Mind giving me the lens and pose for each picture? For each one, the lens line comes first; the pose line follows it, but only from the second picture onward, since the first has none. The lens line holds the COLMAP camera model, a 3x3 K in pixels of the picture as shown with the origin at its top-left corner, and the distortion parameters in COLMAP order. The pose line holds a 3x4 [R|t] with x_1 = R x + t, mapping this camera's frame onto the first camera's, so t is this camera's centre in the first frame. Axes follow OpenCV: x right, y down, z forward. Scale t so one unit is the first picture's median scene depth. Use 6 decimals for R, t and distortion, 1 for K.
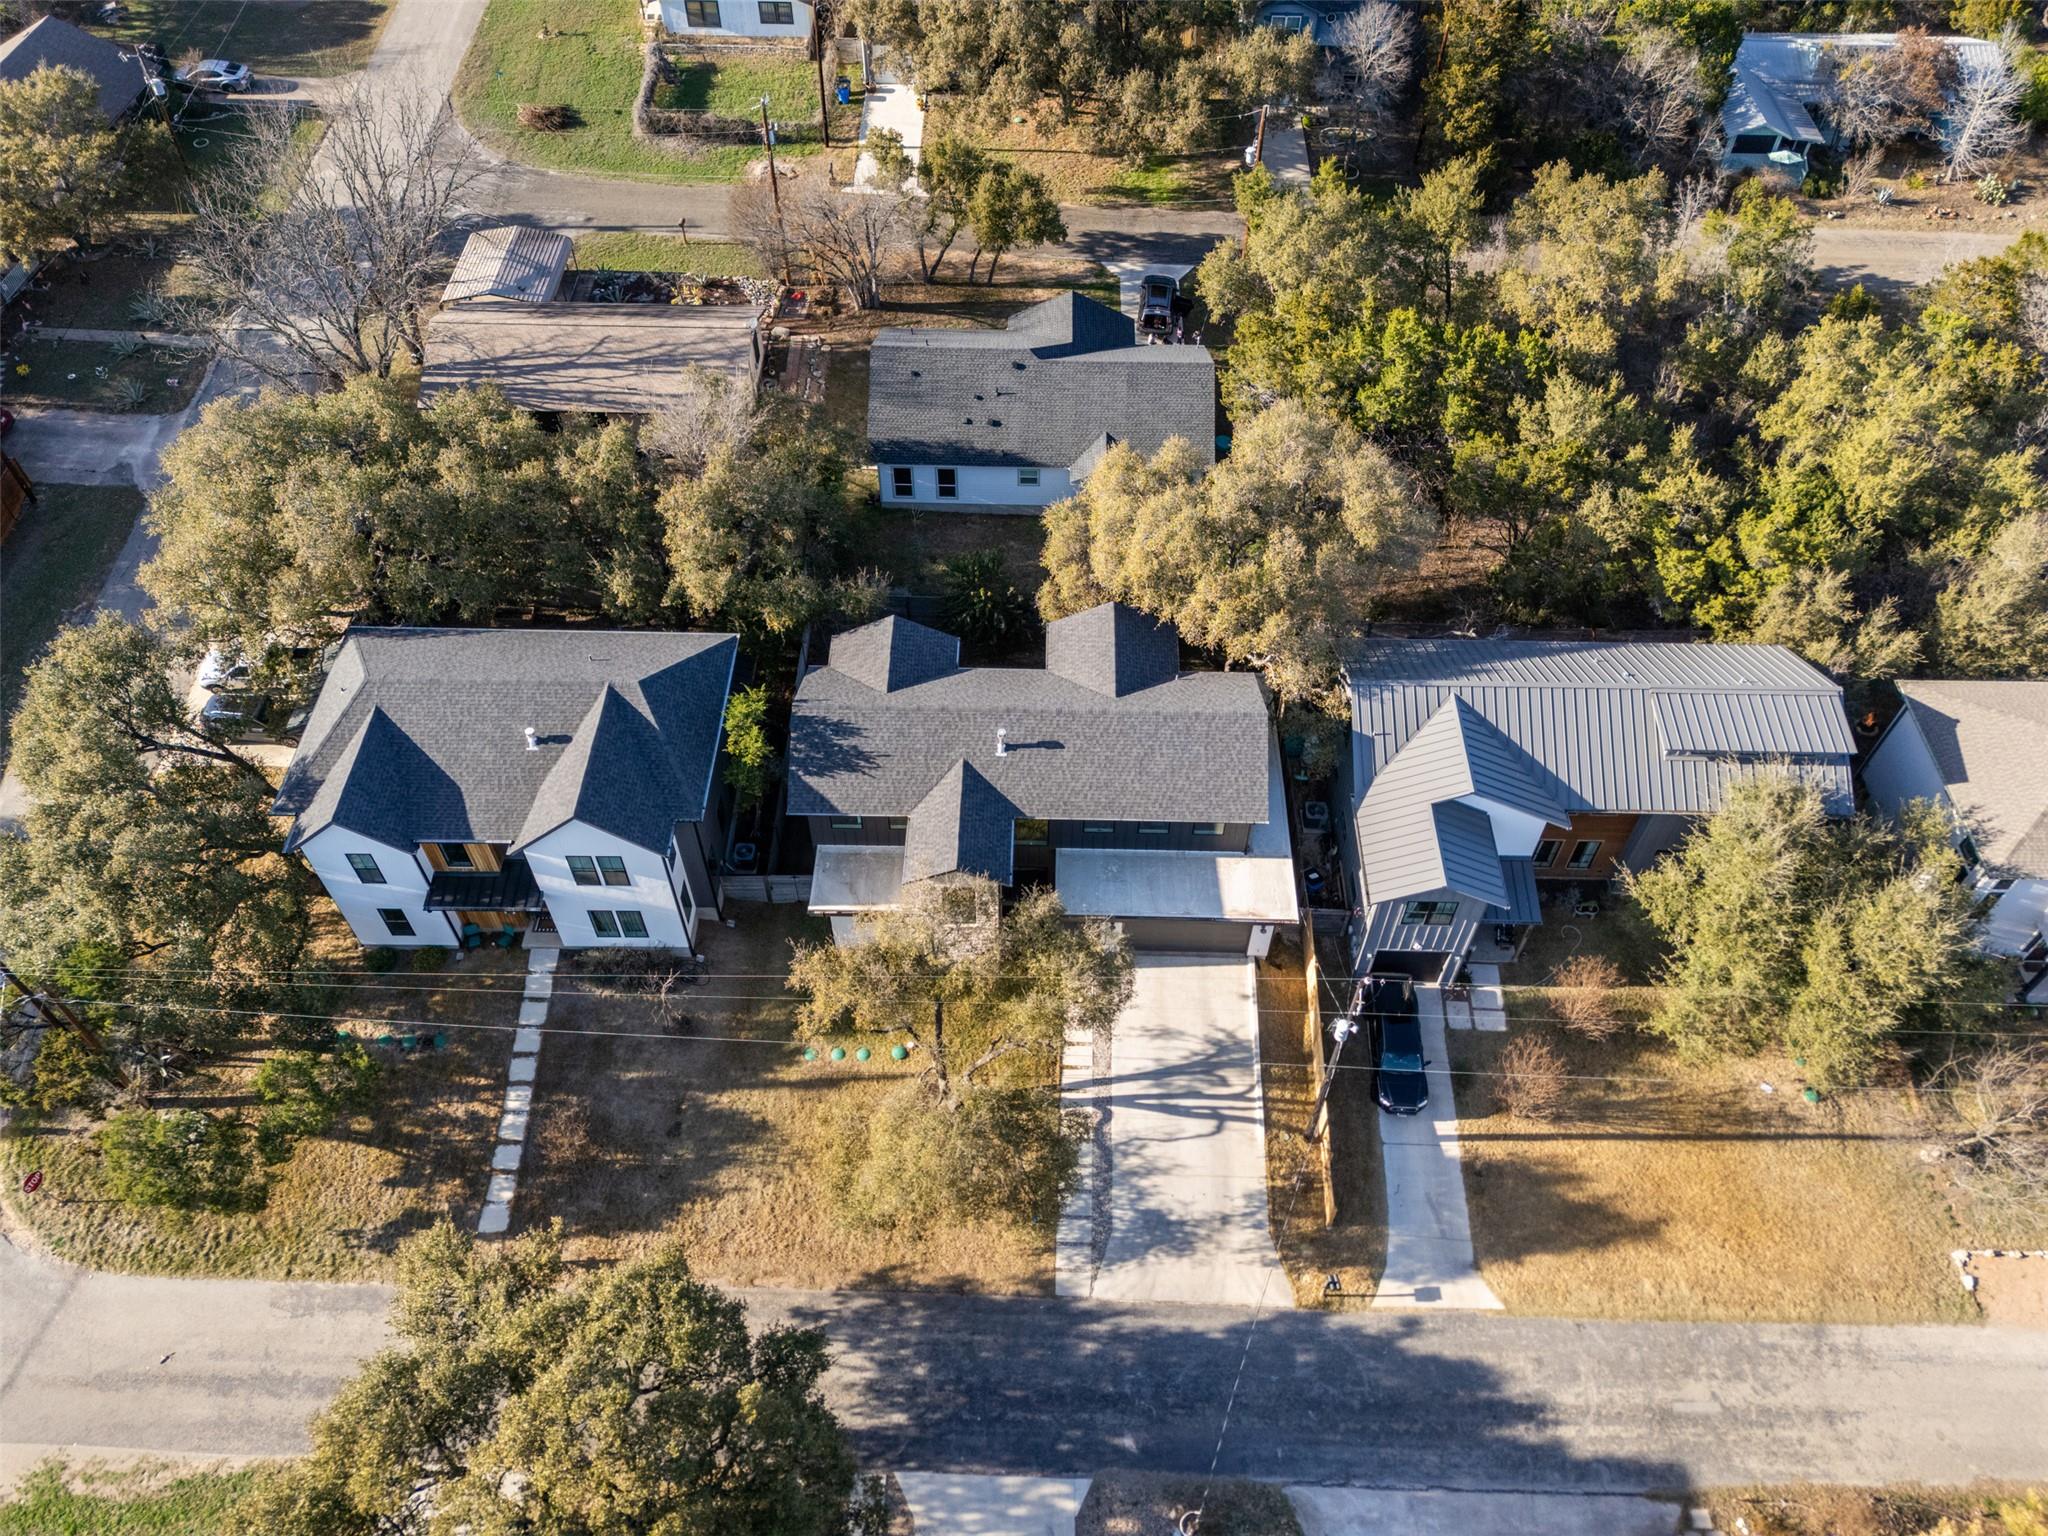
lens RADIAL K [[1464.9, 0, 1030.4], [0, 1464.9, 775.9], [0, 0, 1]] dist [0.064987, -0.049813]
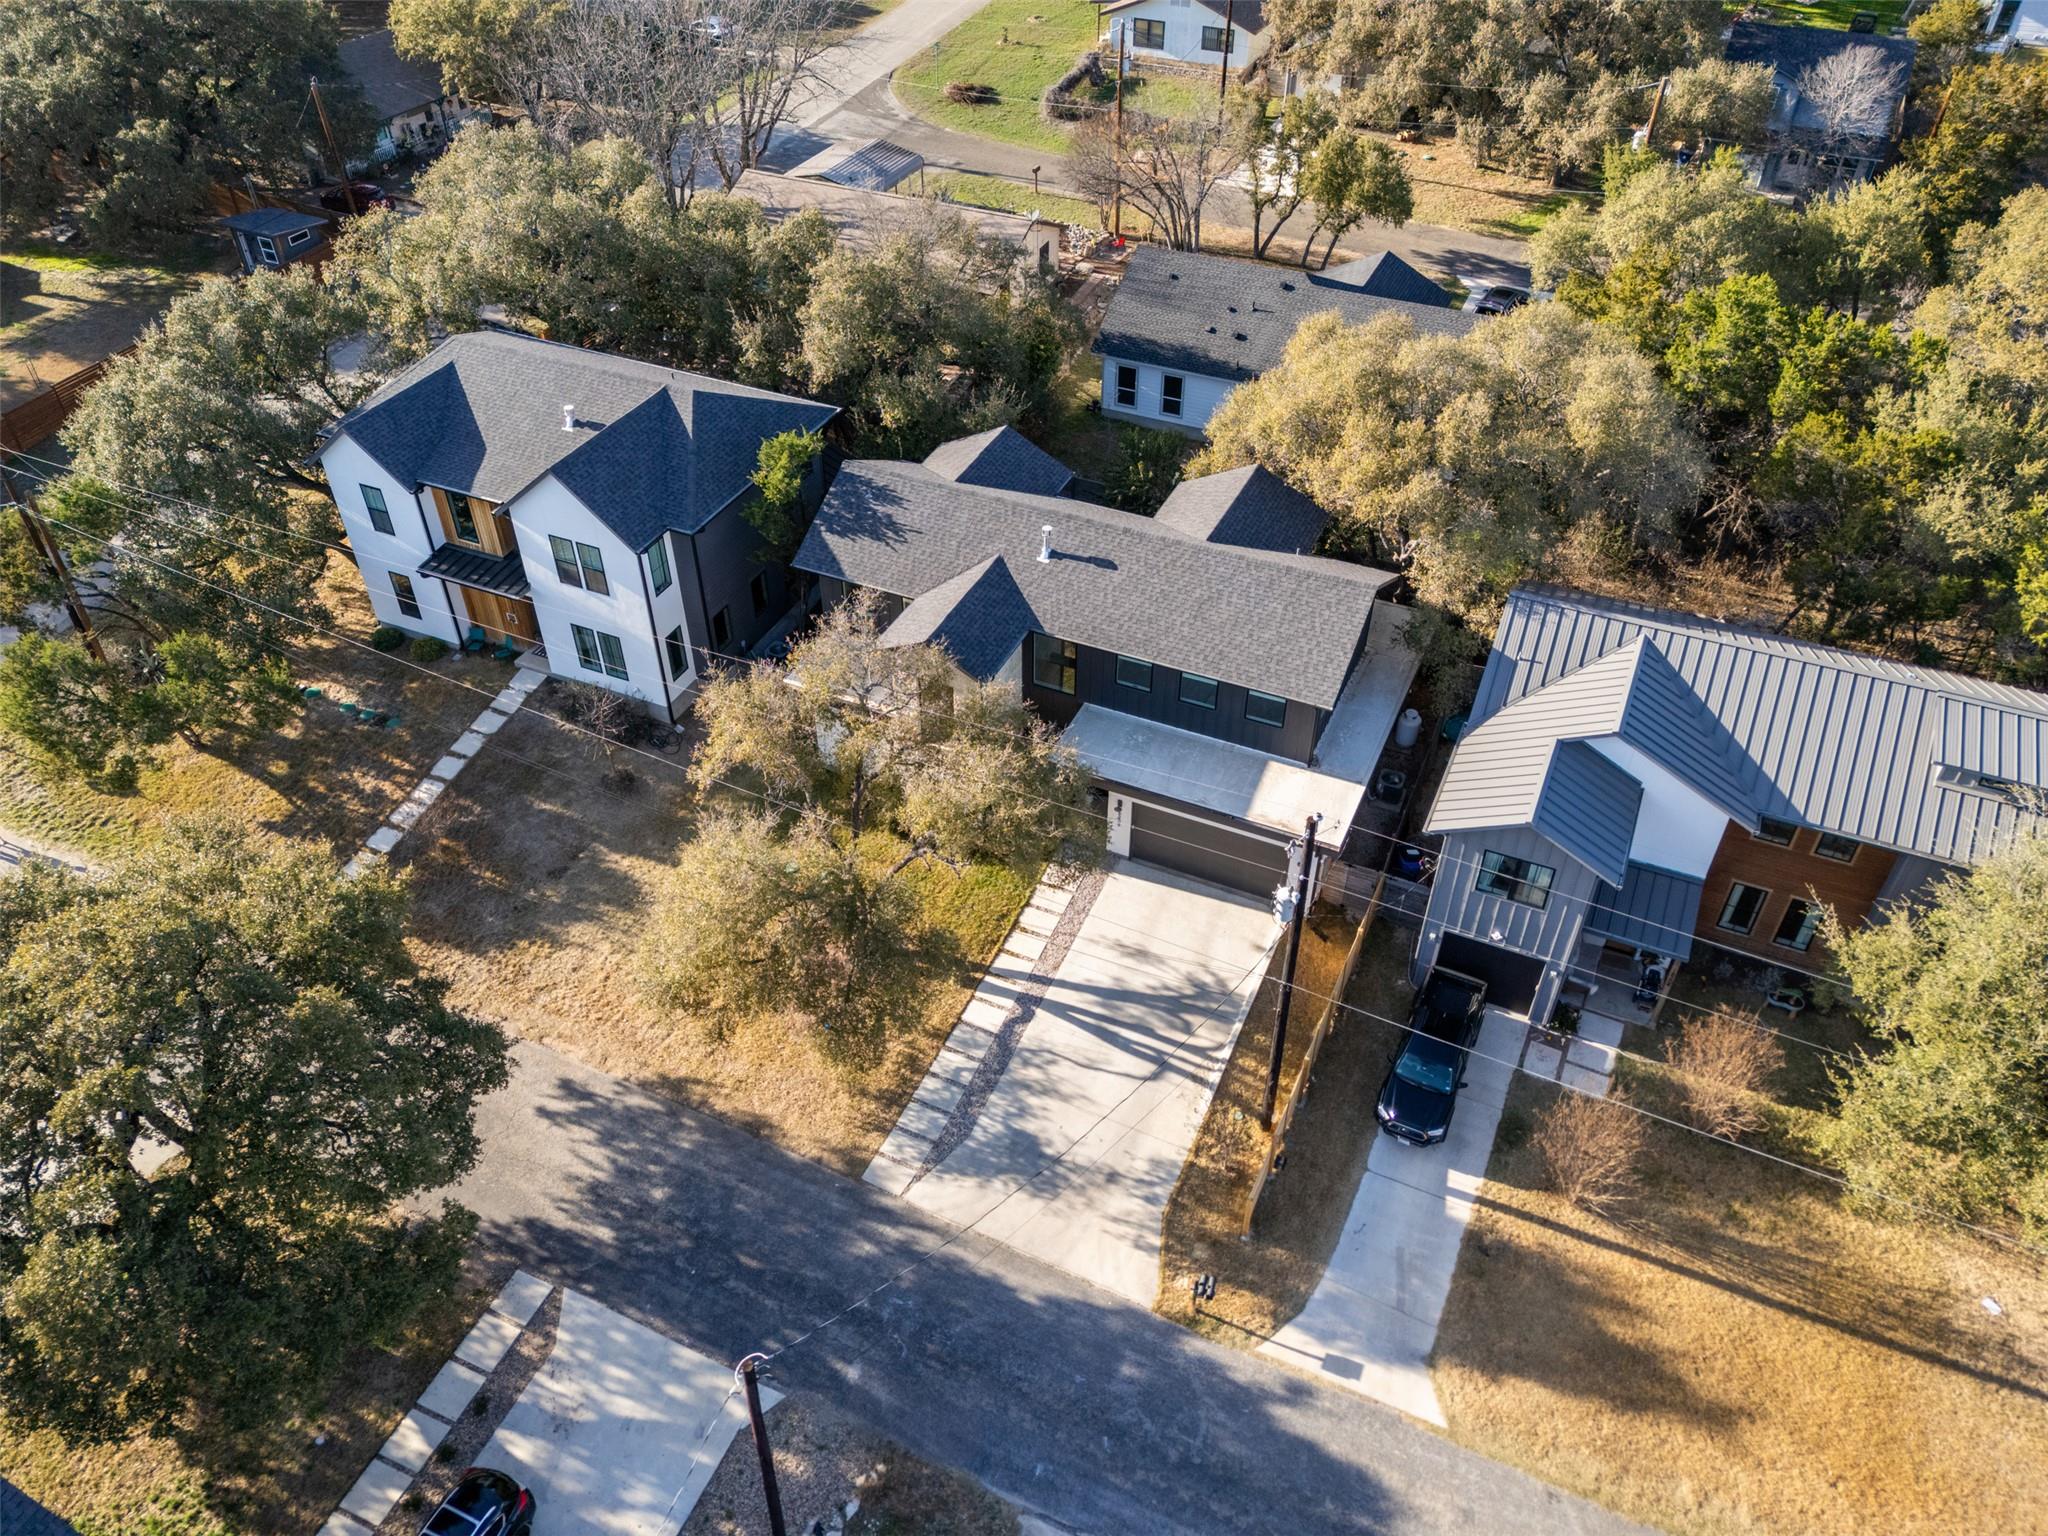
lens RADIAL K [[1464.9, 0, 1030.4], [0, 1464.9, 775.9], [0, 0, 1]] dist [0.064987, -0.049813]
pose [[0.918289, 0.256988, -0.301169, 0.253937], [-0.304685, 0.944465, -0.123097, 0.204477], [0.252809, 0.204801, 0.945592, 0.235998]]
